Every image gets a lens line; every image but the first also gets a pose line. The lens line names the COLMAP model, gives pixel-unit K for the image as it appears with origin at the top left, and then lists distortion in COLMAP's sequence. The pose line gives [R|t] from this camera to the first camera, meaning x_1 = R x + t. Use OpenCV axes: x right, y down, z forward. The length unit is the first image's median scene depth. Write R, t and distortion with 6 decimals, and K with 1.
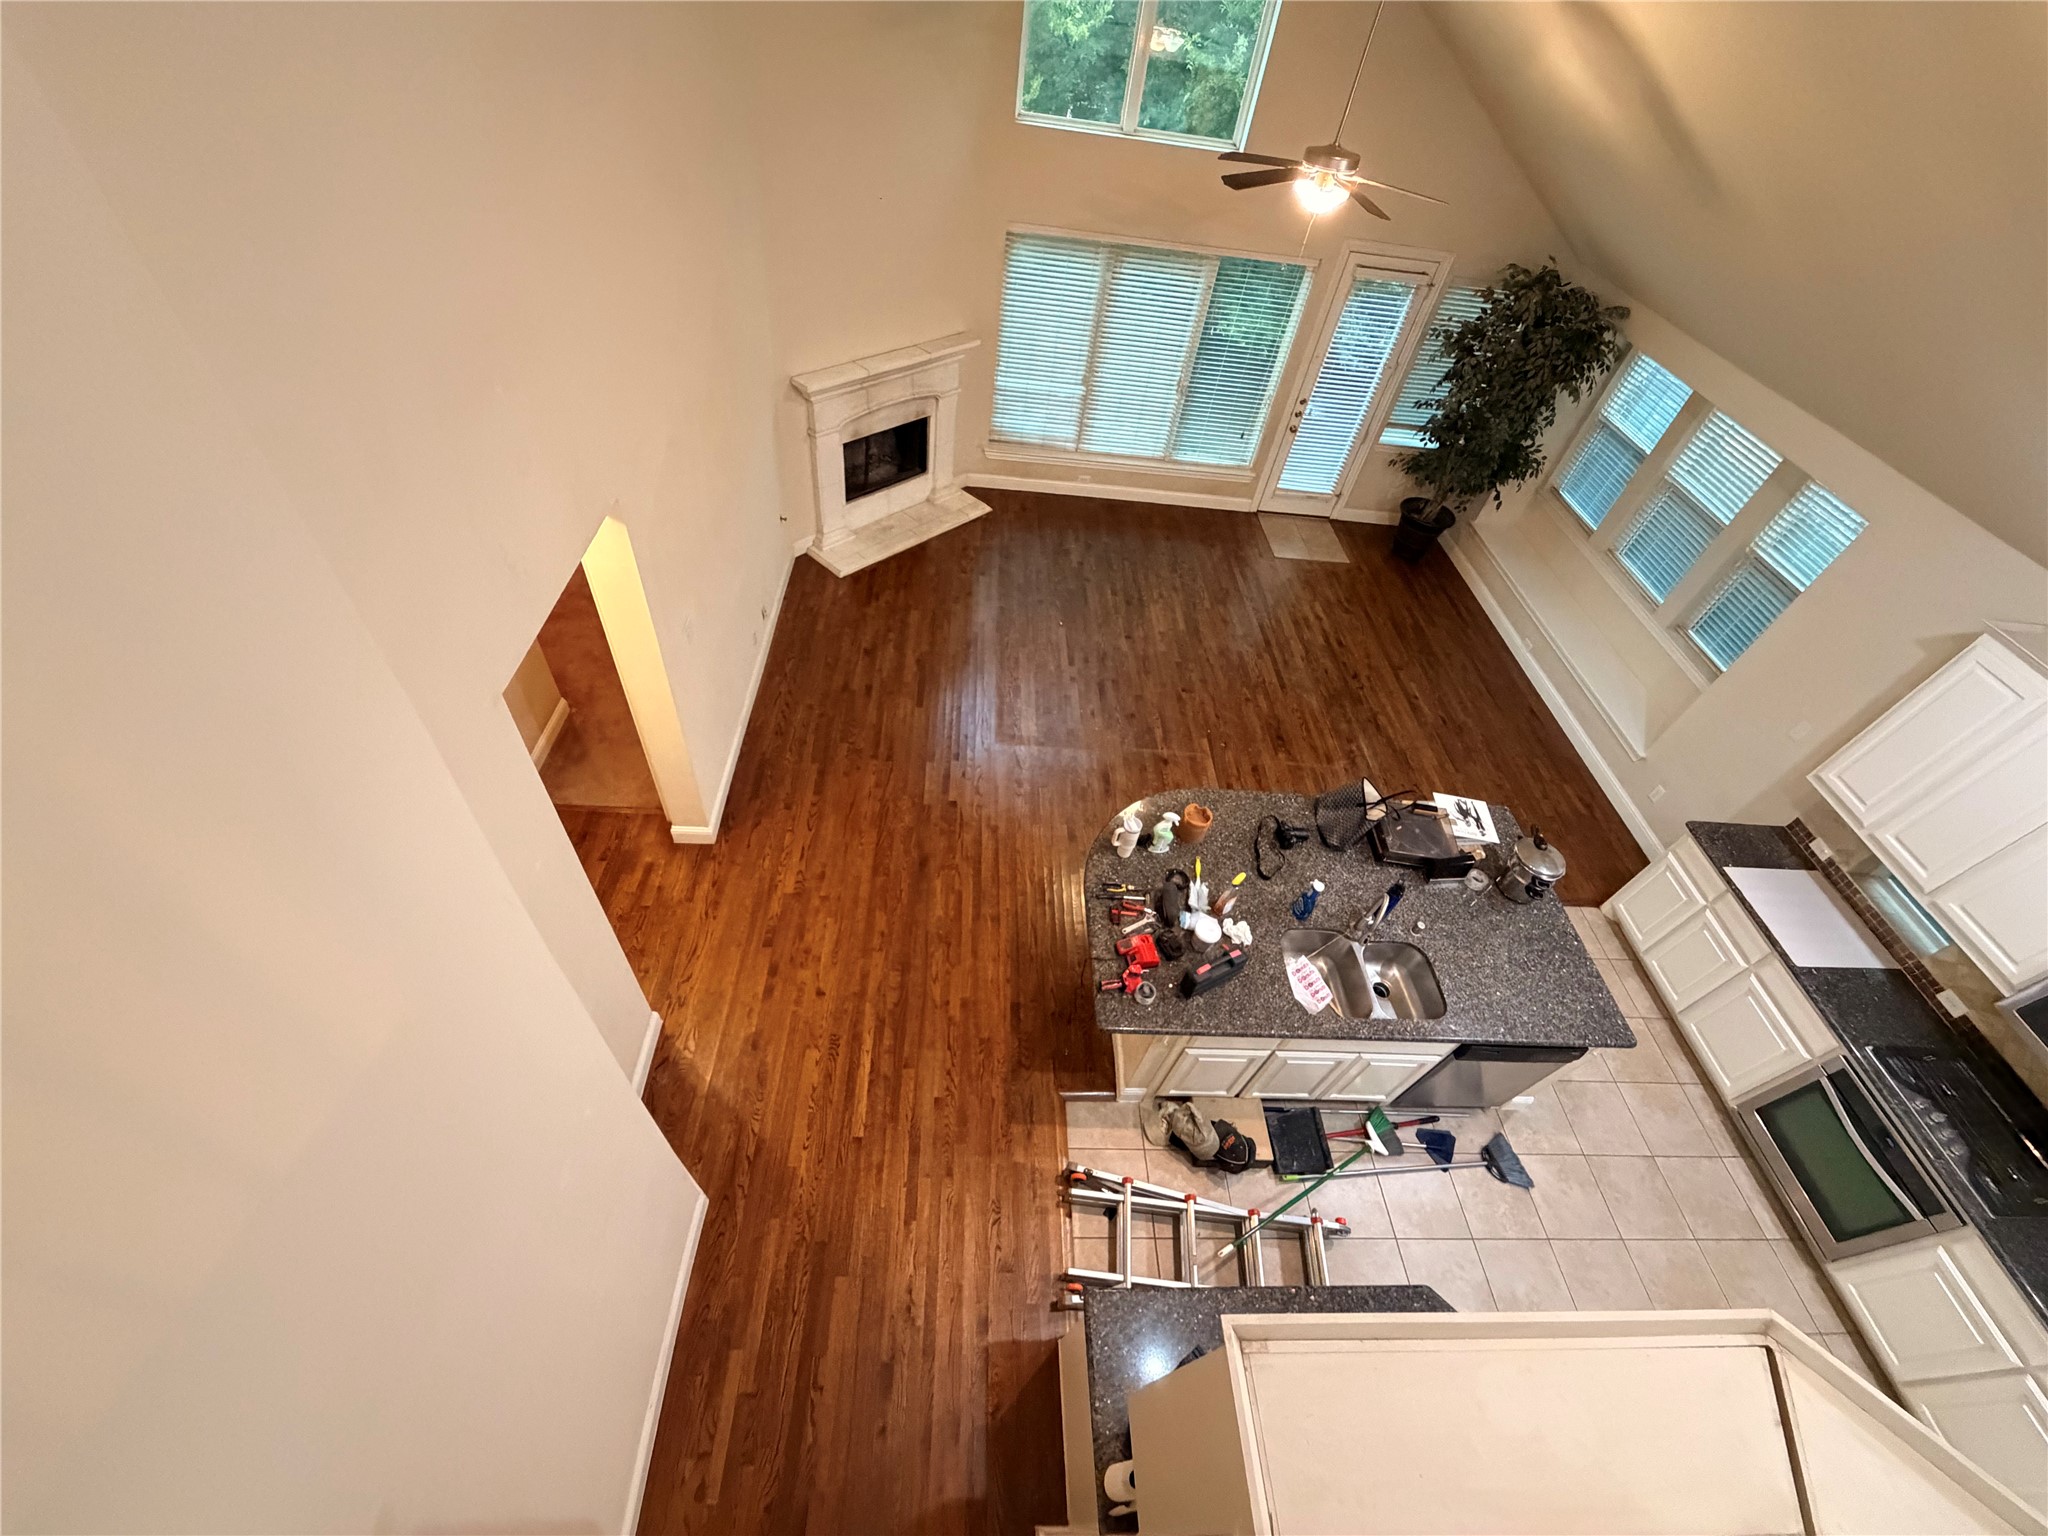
lens RADIAL K [[815.3, 0, 1017.6], [0, 815.3, 767.9], [0, 0, 1]] dist [-0.001437, 0.000417]
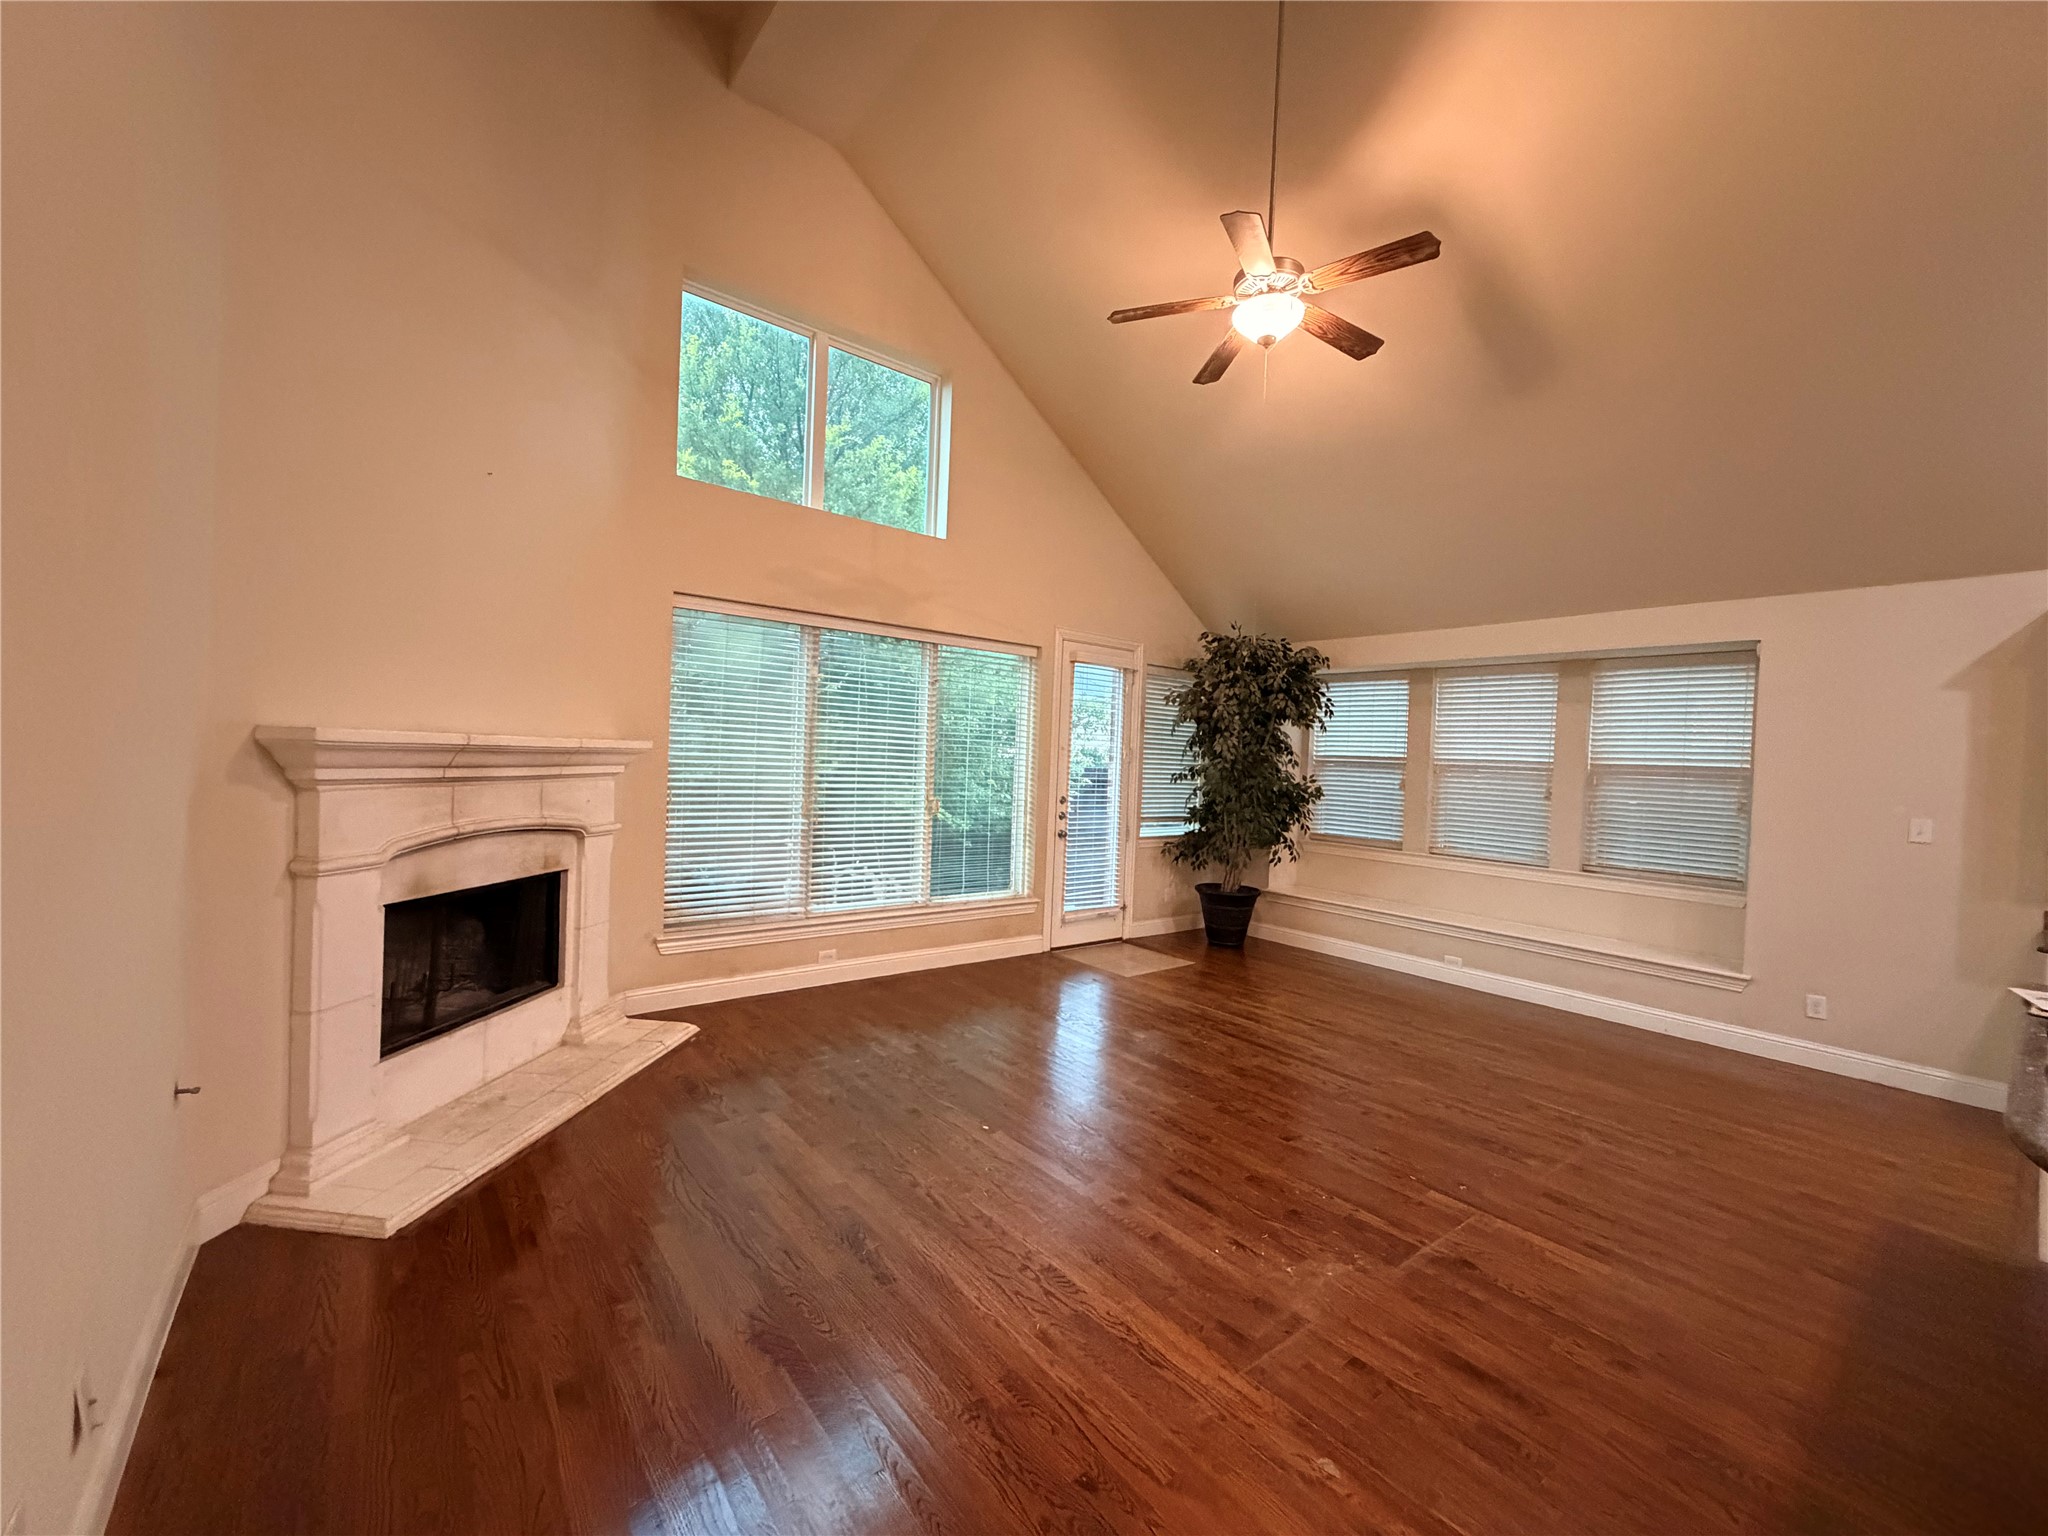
lens RADIAL K [[815.3, 0, 1017.6], [0, 815.3, 767.9], [0, 0, 1]] dist [-0.001437, 0.000417]
pose [[0.795329, -0.086292, 0.600004, -0.218898], [0.478083, 0.697831, -0.533356, -0.069023], [-0.372677, 0.711045, 0.596260, 0.624620]]
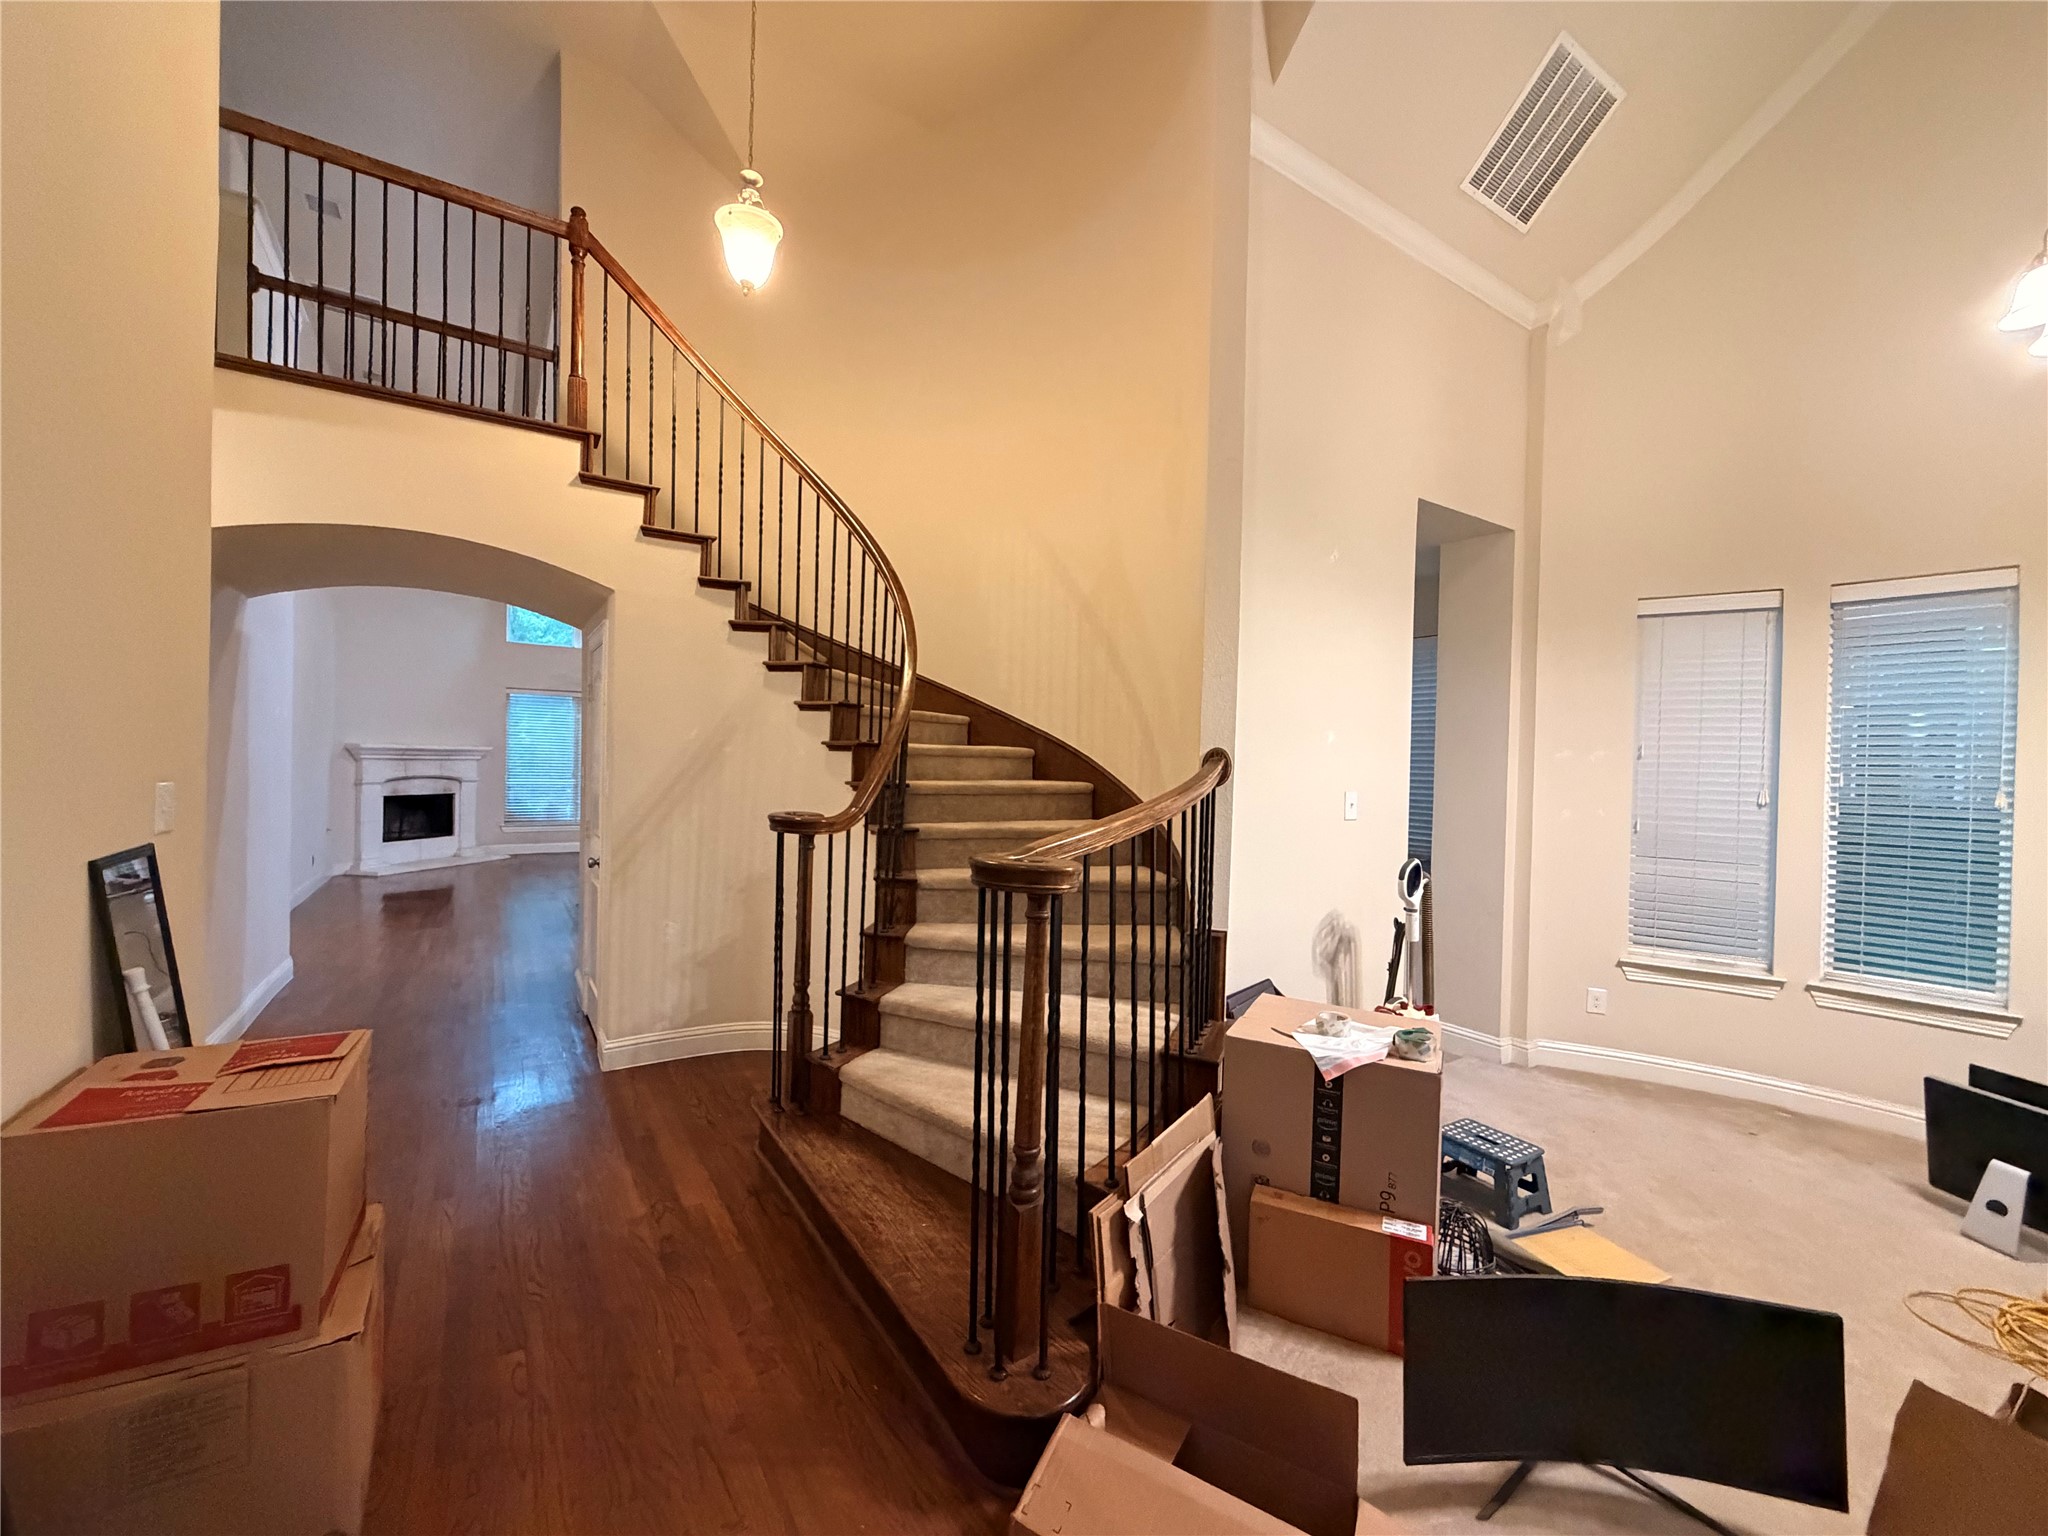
lens RADIAL K [[824.9, 0, 1024.0], [0, 824.9, 768.0], [0, 0, 1]] dist [-0.001918, -0.000003]
pose [[0.844612, -0.098662, 0.526209, -0.022637], [0.441796, 0.683605, -0.580948, 0.987655], [-0.302402, 0.723153, 0.620970, -0.298591]]
